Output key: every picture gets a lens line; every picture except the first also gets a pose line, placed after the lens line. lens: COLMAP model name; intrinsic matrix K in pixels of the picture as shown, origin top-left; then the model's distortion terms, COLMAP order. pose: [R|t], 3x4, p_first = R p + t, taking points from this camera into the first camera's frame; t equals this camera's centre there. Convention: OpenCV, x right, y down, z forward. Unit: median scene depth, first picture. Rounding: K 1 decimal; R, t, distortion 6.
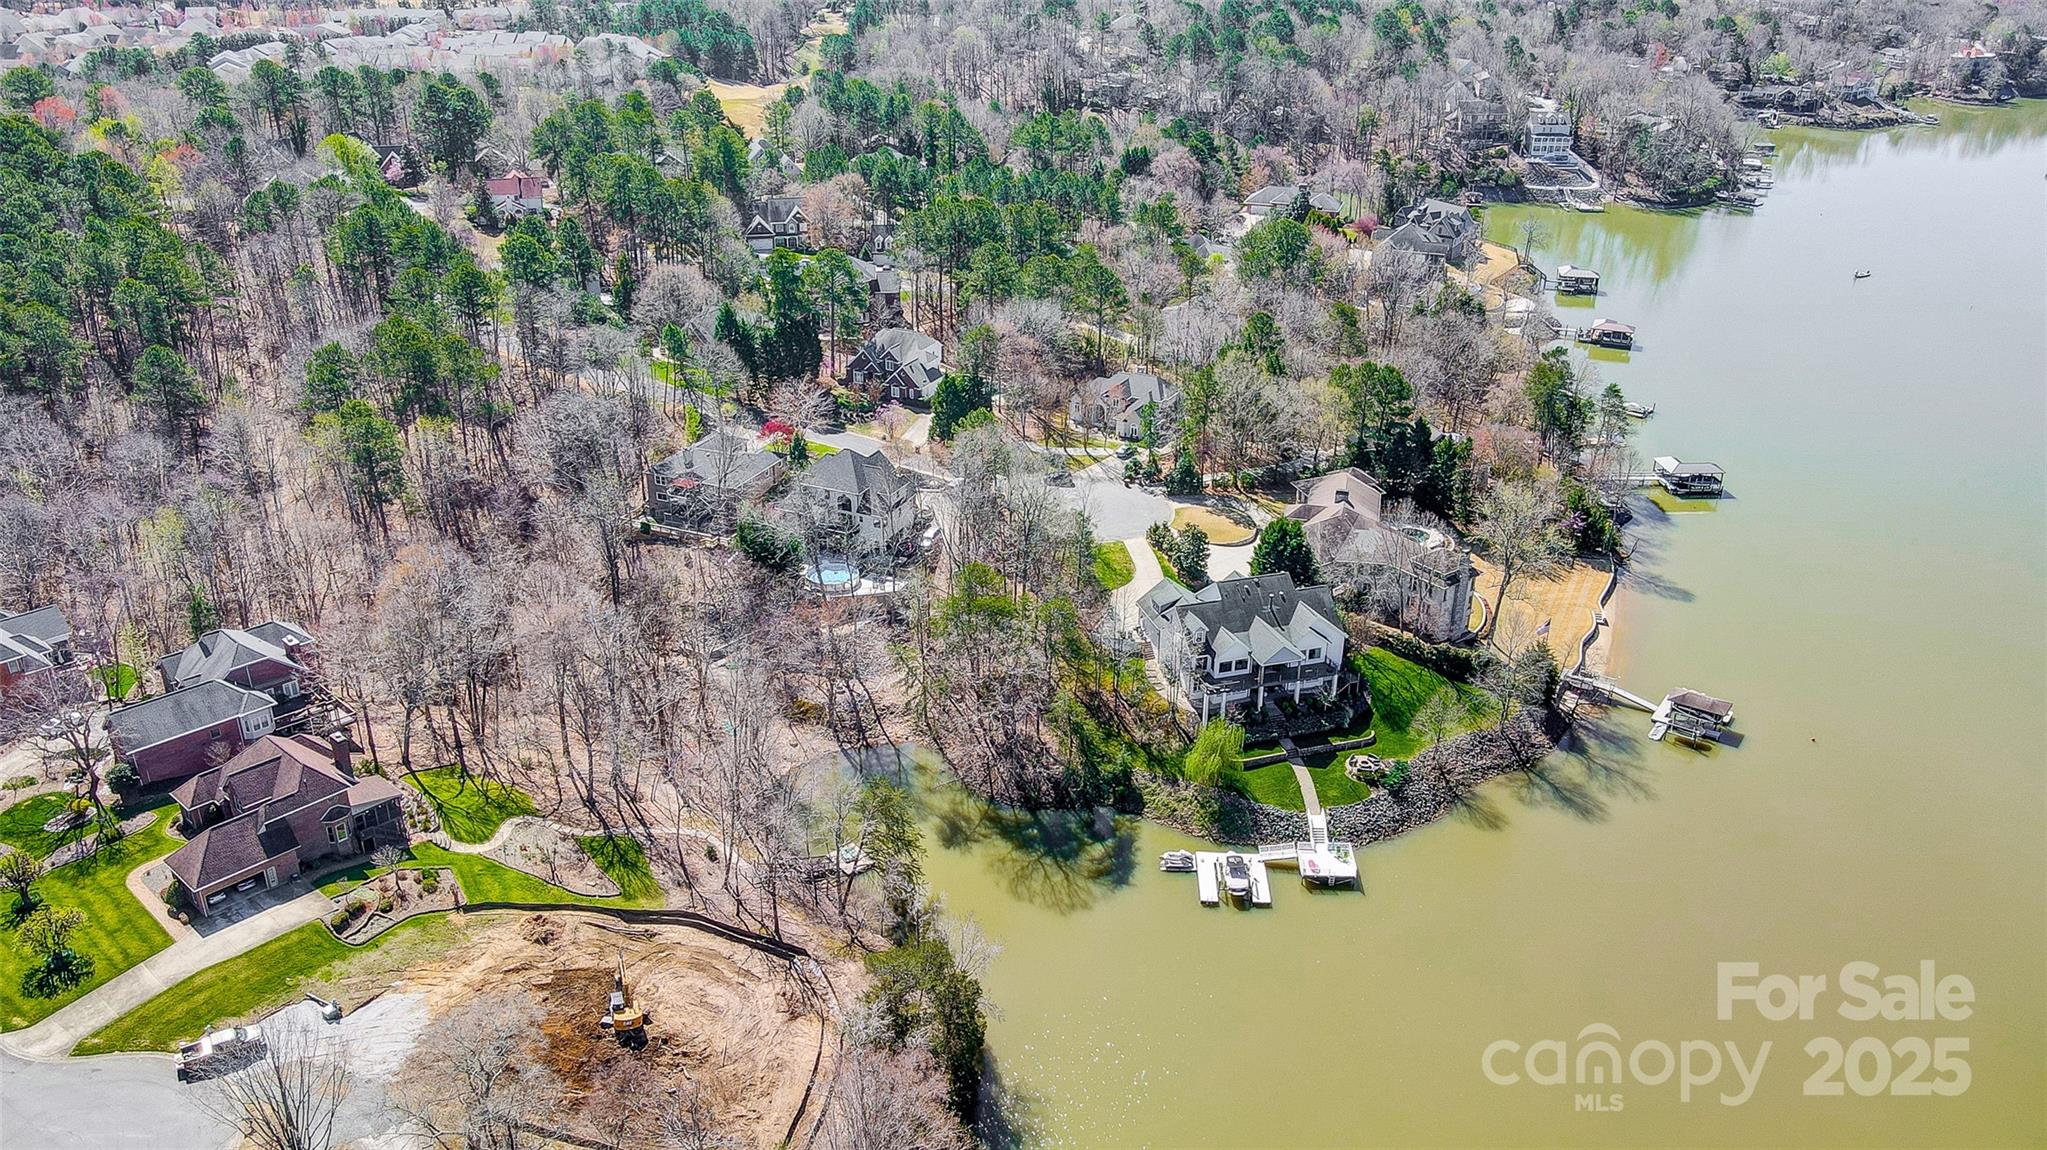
lens RADIAL K [[1548.6, 0, 1023.5], [0, 1548.6, 575.0], [0, 0, 1]] dist [0.026208, -0.004116]
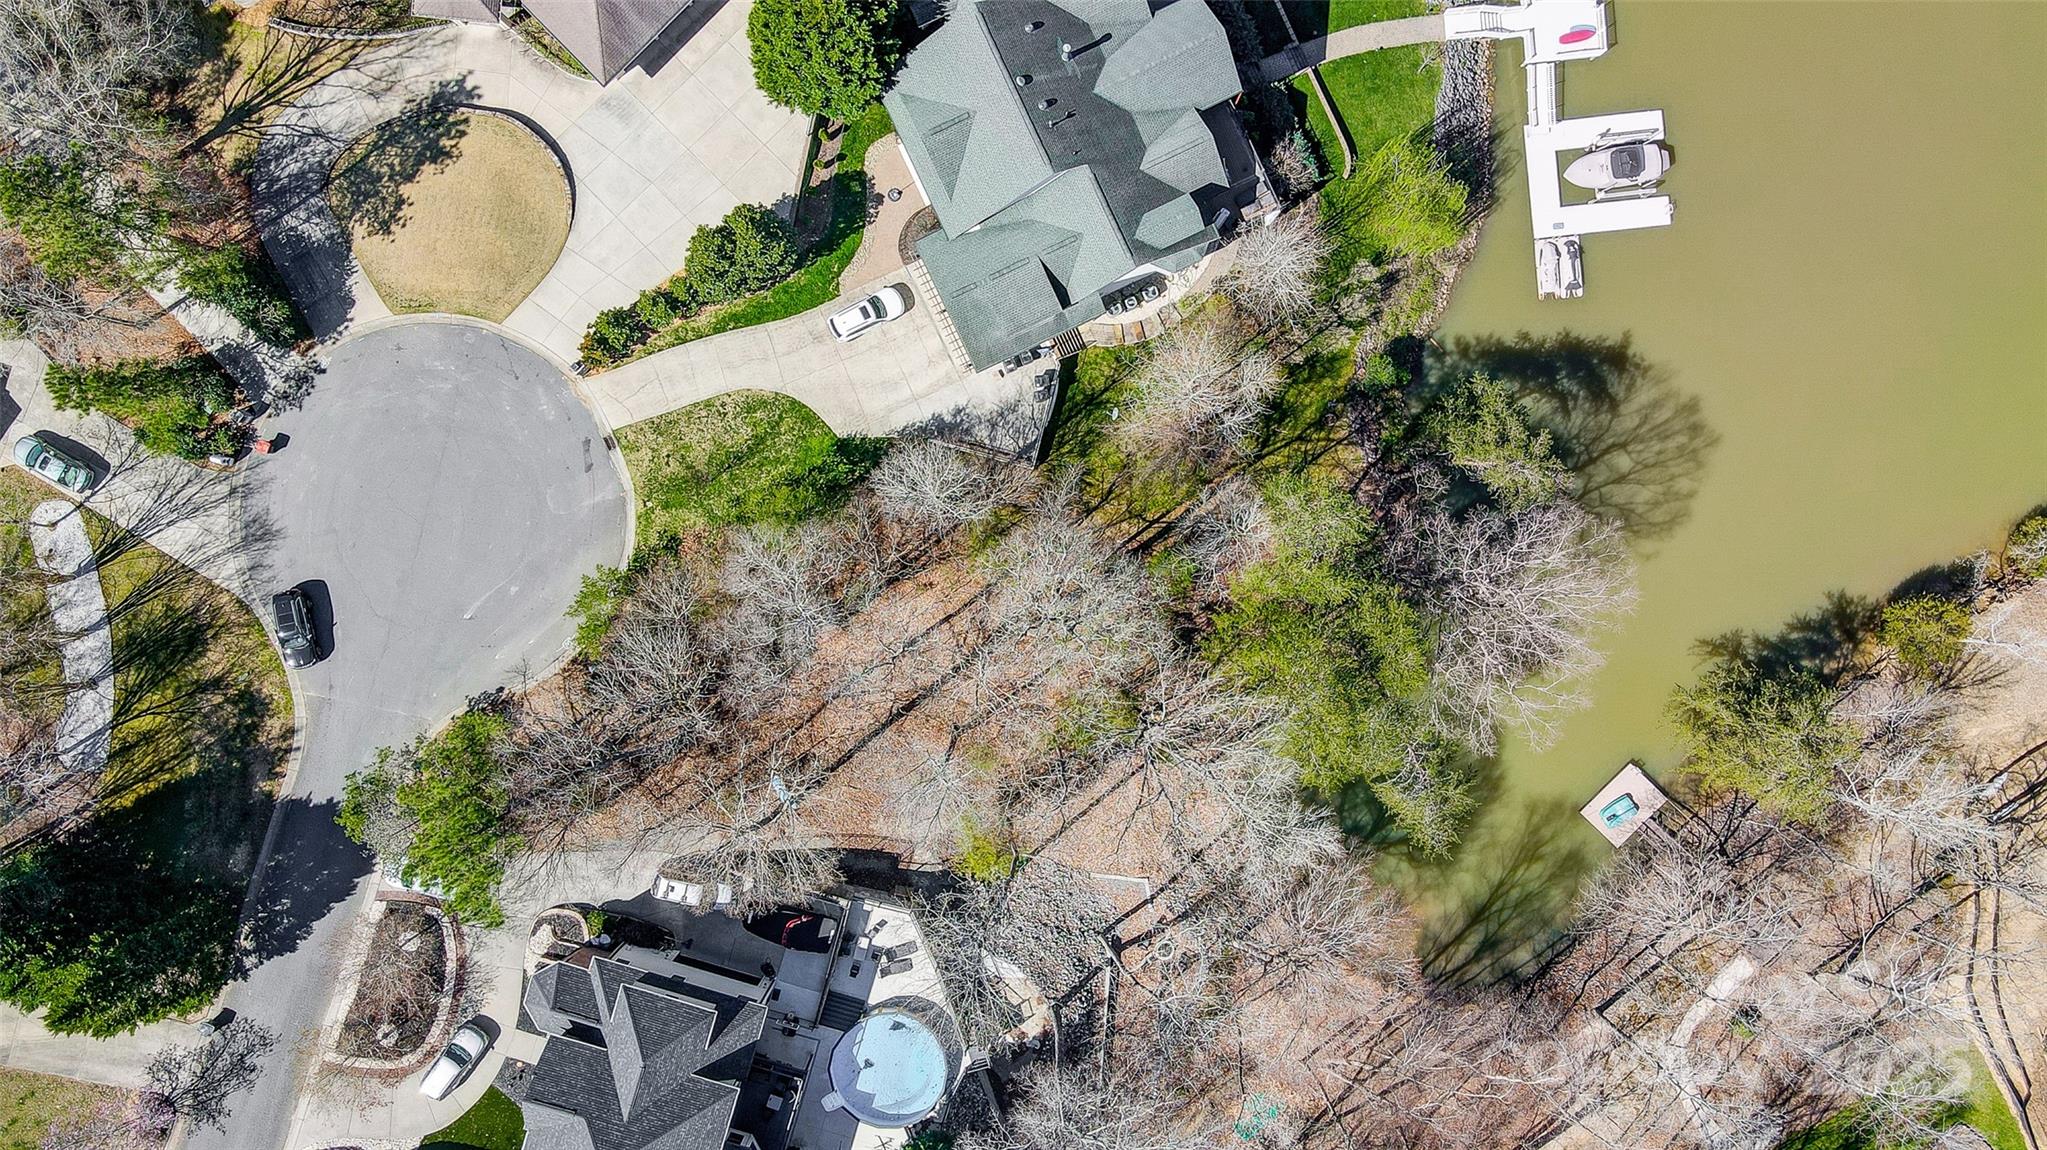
lens RADIAL K [[1548.6, 0, 1023.5], [0, 1548.6, 575.0], [0, 0, 1]] dist [0.026208, -0.004116]
pose [[-0.137687, -0.988542, -0.061869, 0.043967], [0.418959, -0.114727, 0.900728, -0.420771], [-0.897506, 0.098098, 0.429954, 0.868415]]
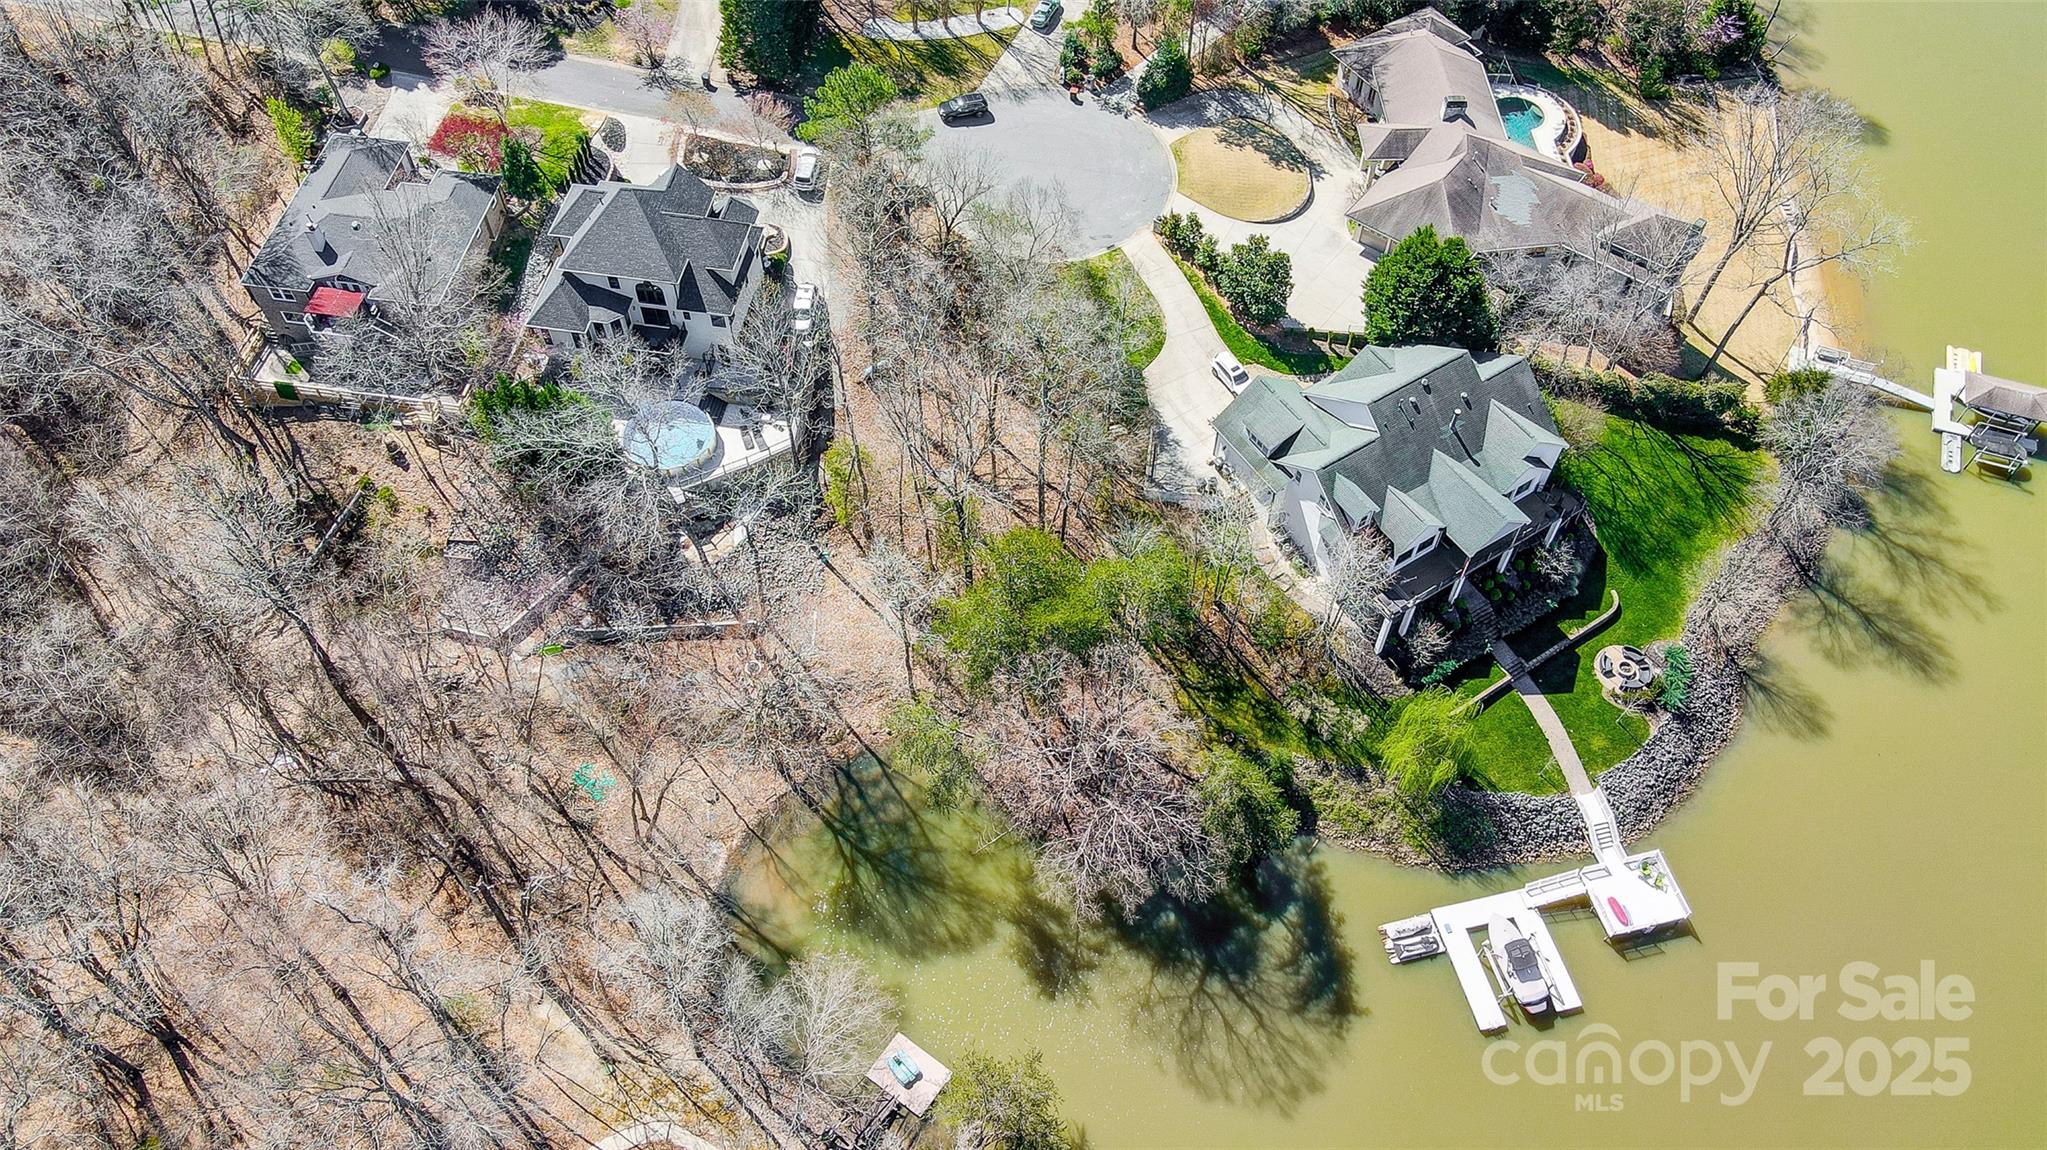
lens RADIAL K [[1548.6, 0, 1023.5], [0, 1548.6, 575.0], [0, 0, 1]] dist [0.026208, -0.004116]
pose [[0.963168, -0.218444, 0.156808, -0.112192], [0.114657, 0.861110, 0.495322, -0.256762], [-0.243229, -0.459099, 0.854440, 0.519885]]
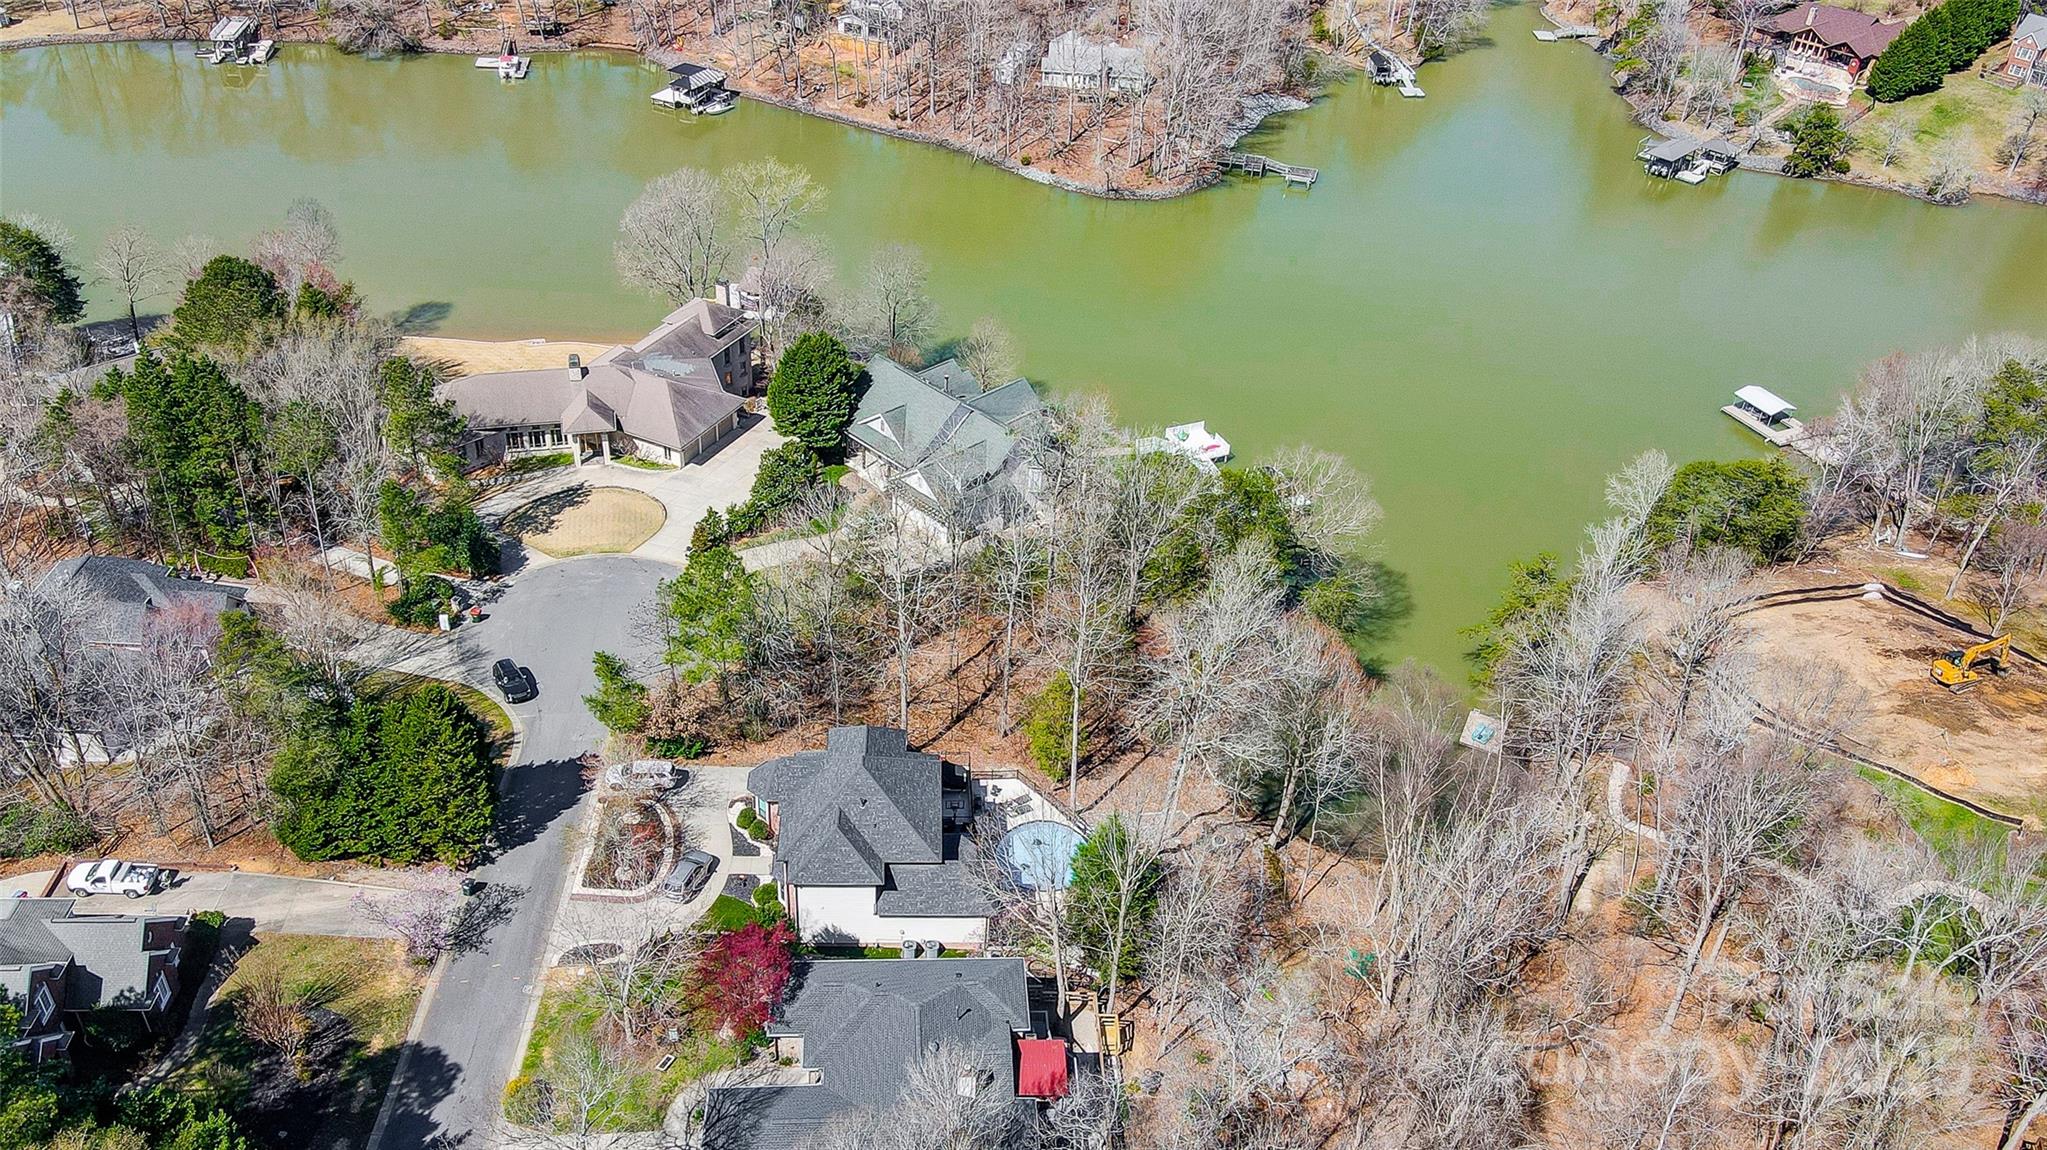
lens RADIAL K [[1548.6, 0, 1023.5], [0, 1548.6, 575.0], [0, 0, 1]] dist [0.026208, -0.004116]
pose [[-0.457233, -0.566454, 0.685615, -0.480812], [0.312286, 0.619568, 0.720148, -0.503873], [-0.832716, 0.543383, -0.106391, 1.148323]]
